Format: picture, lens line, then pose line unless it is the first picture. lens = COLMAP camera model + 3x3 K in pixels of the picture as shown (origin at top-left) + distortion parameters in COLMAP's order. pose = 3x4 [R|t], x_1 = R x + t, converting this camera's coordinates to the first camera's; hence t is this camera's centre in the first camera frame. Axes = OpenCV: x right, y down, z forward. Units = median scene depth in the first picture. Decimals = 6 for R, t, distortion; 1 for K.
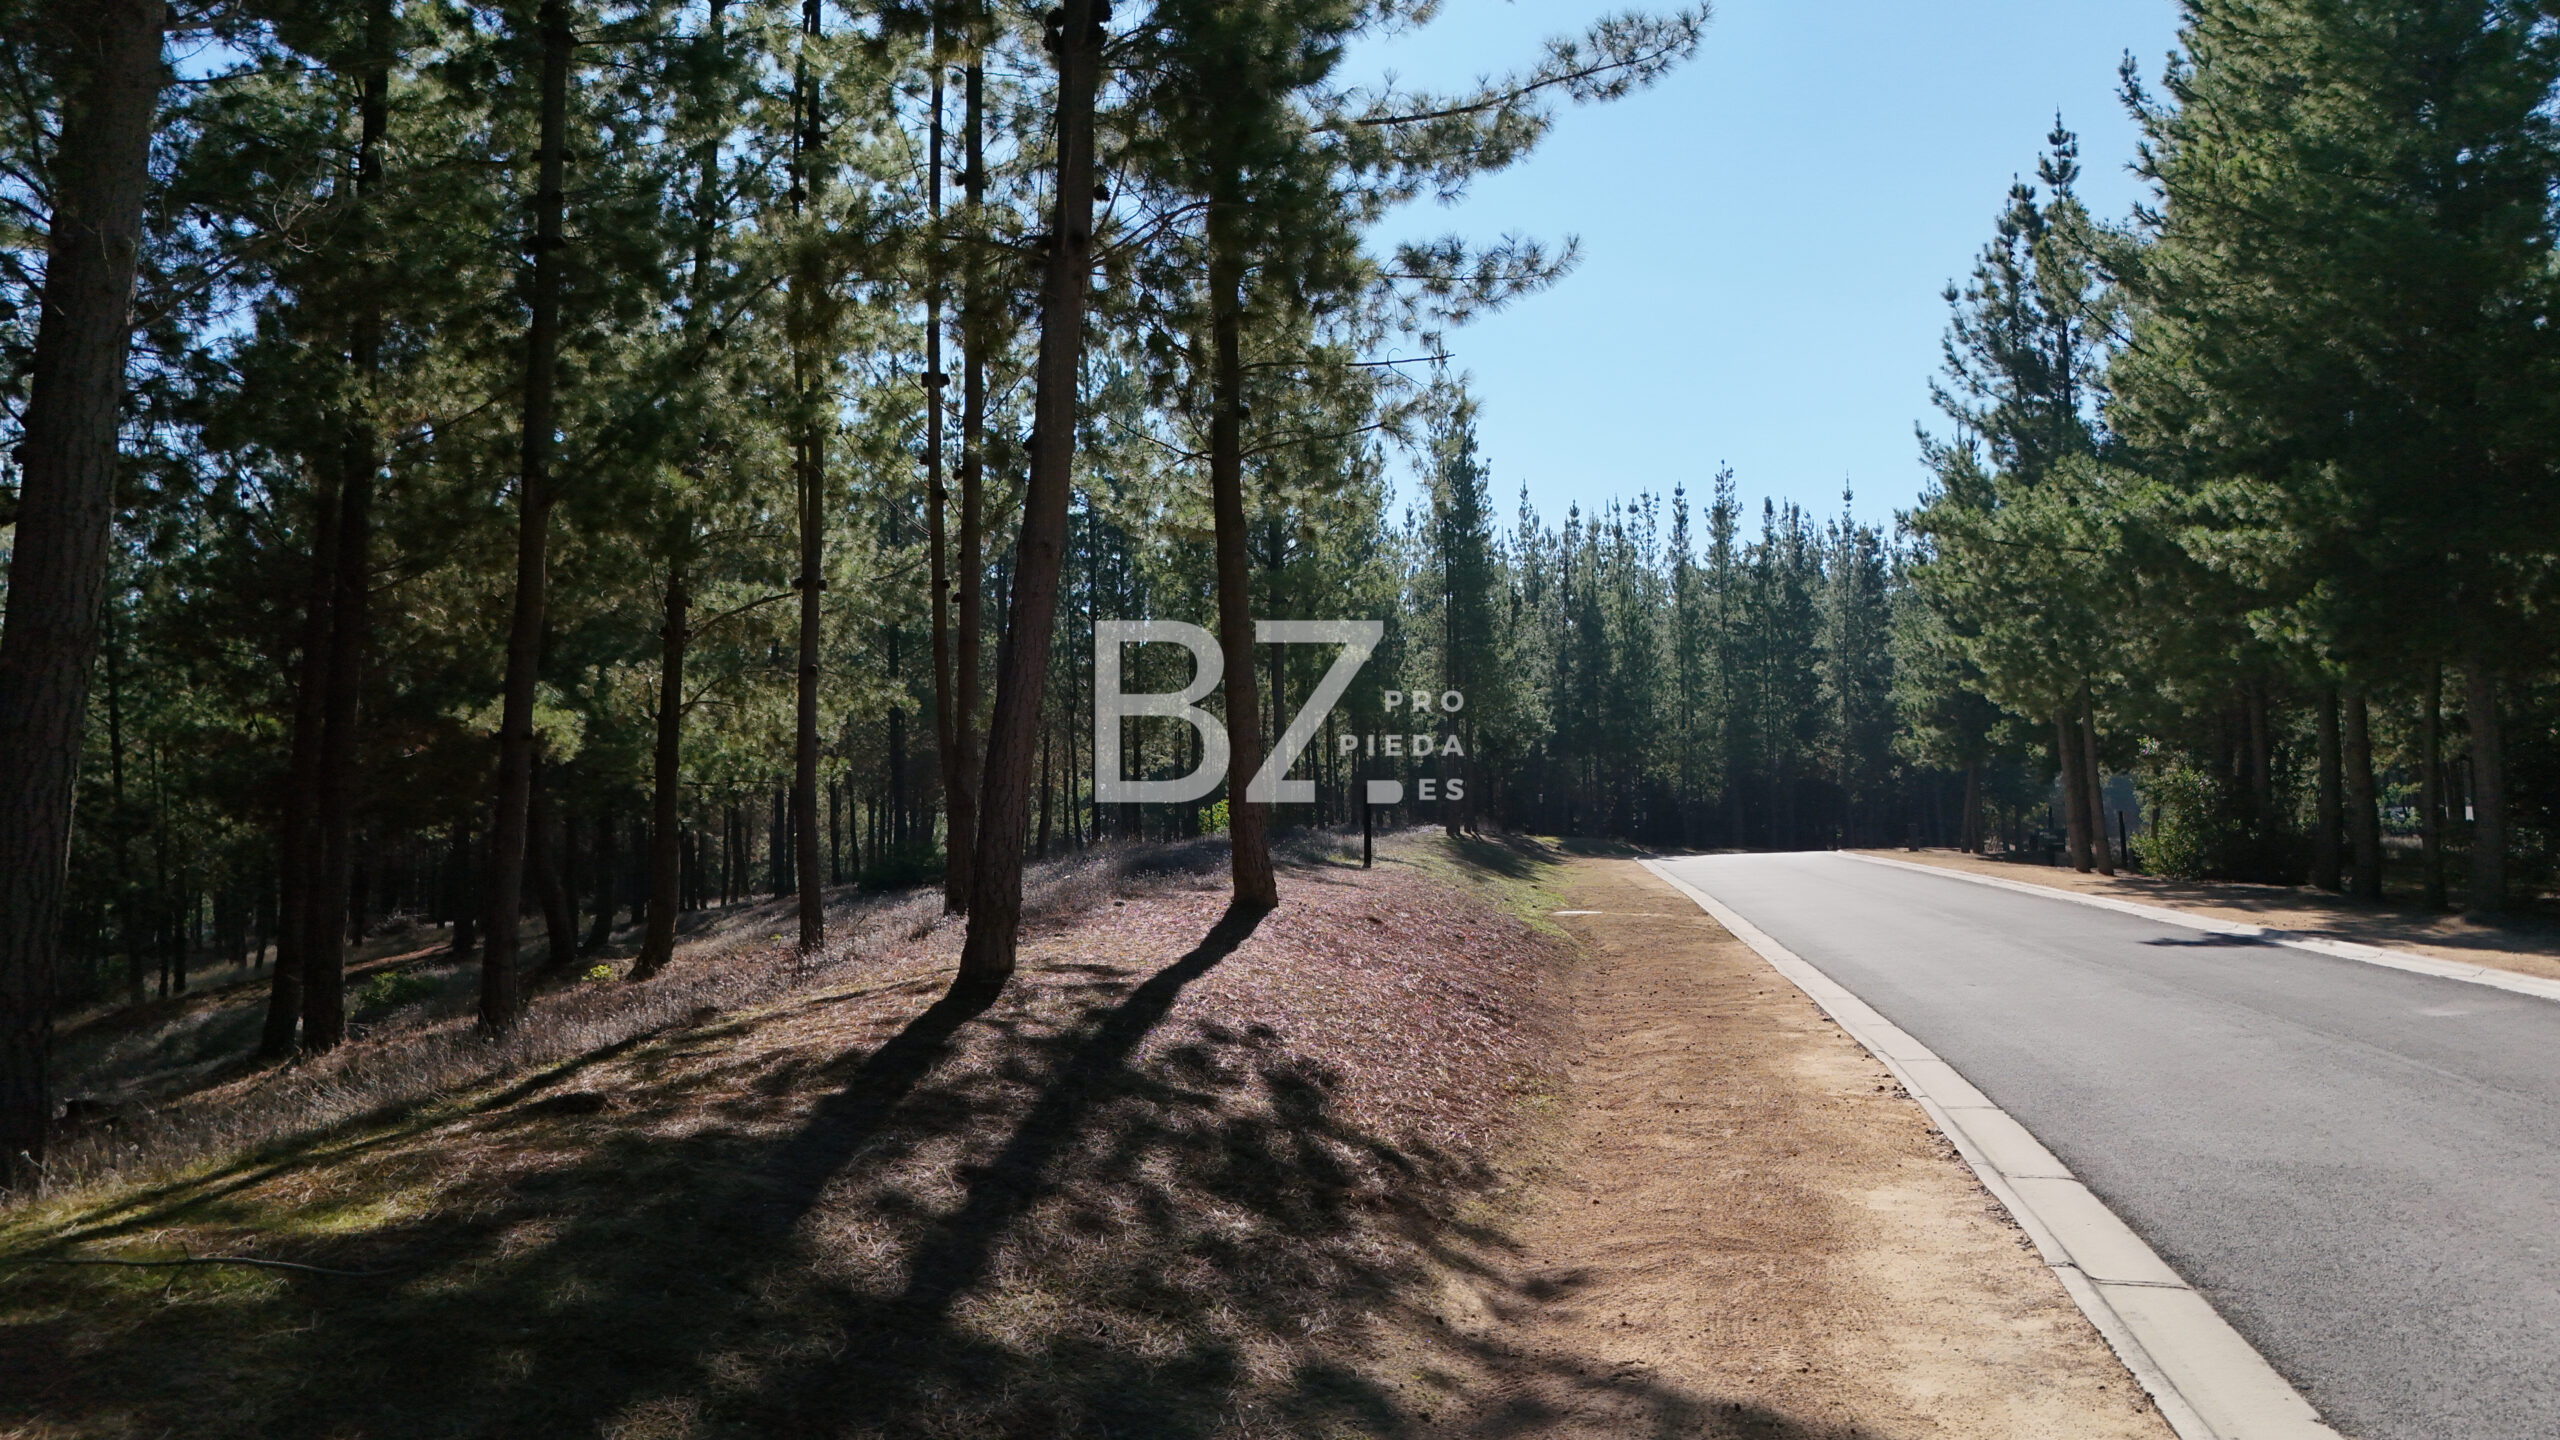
lens RADIAL K [[1799.7, 0, 1279.1], [0, 1799.7, 721.2], [0, 0, 1]] dist [-0.000918, -0.001567]
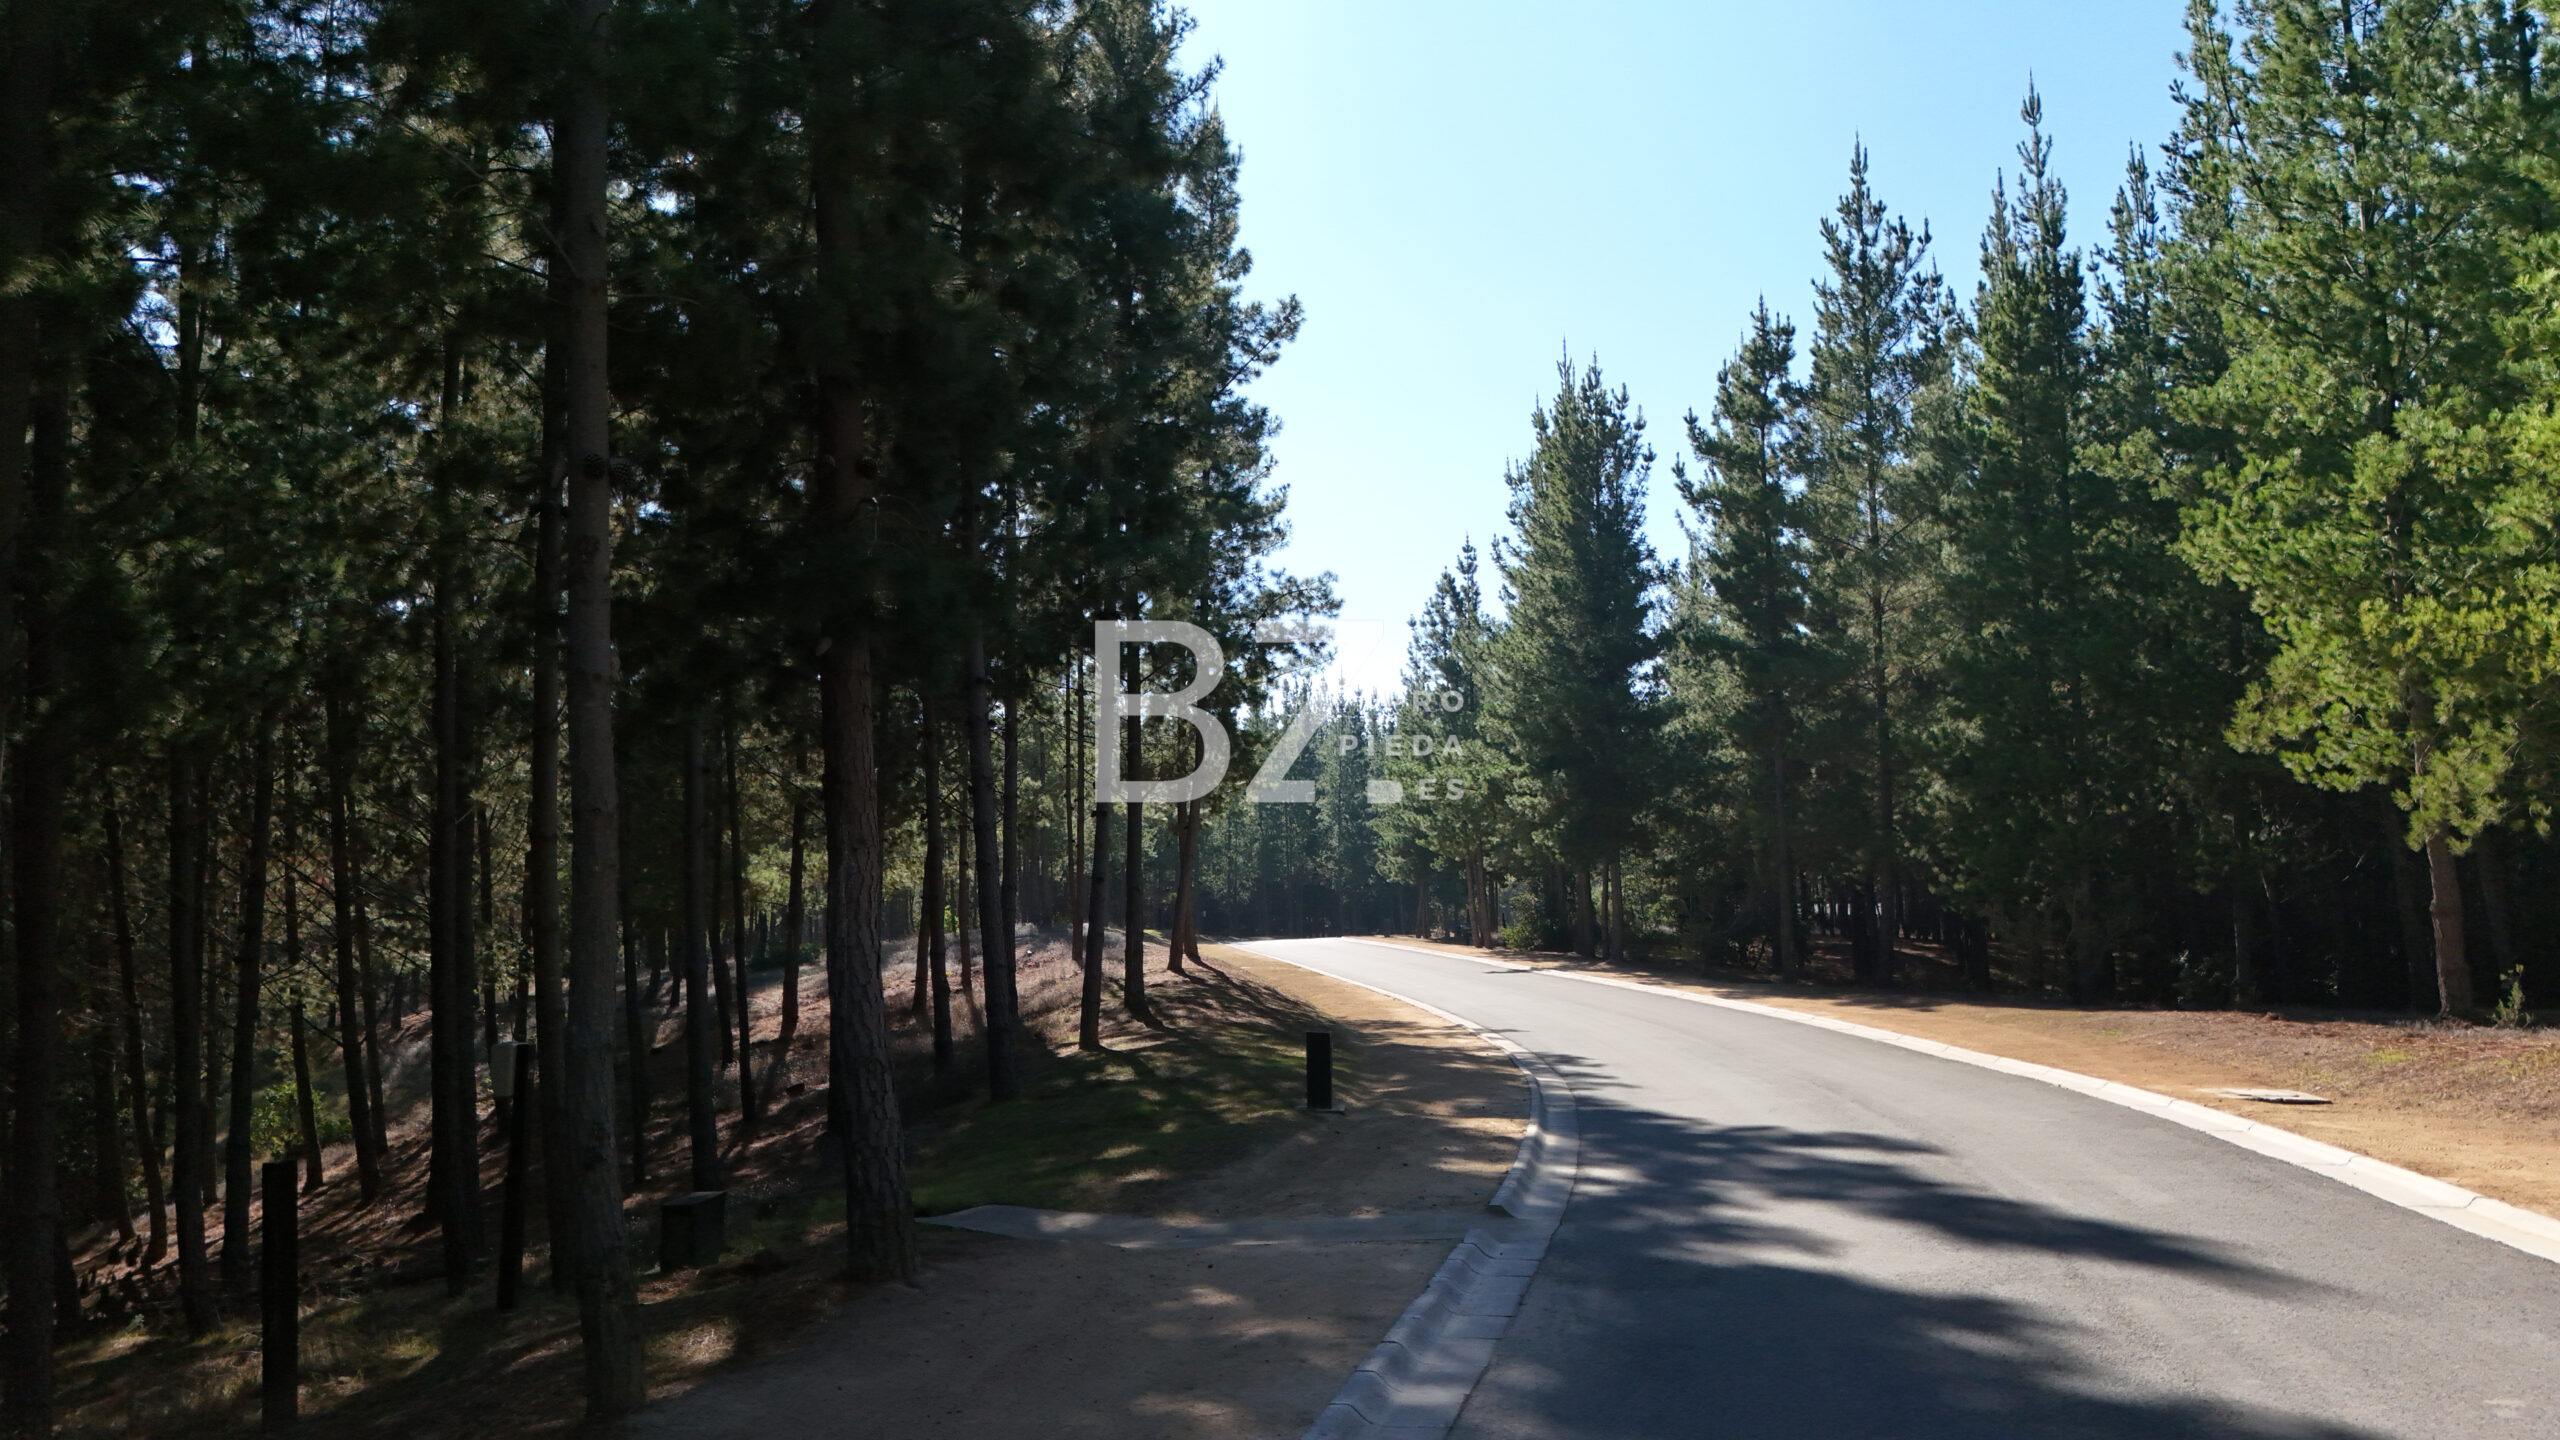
lens RADIAL K [[1799.7, 0, 1279.3], [0, 1799.7, 719.2], [0, 0, 1]] dist [-0.000918, -0.001567]
pose [[0.959623, 0.024116, 0.280254, -0.259445], [-0.009955, 0.998606, -0.051844, -0.049992], [-0.281113, 0.046961, 0.958525, -0.691275]]
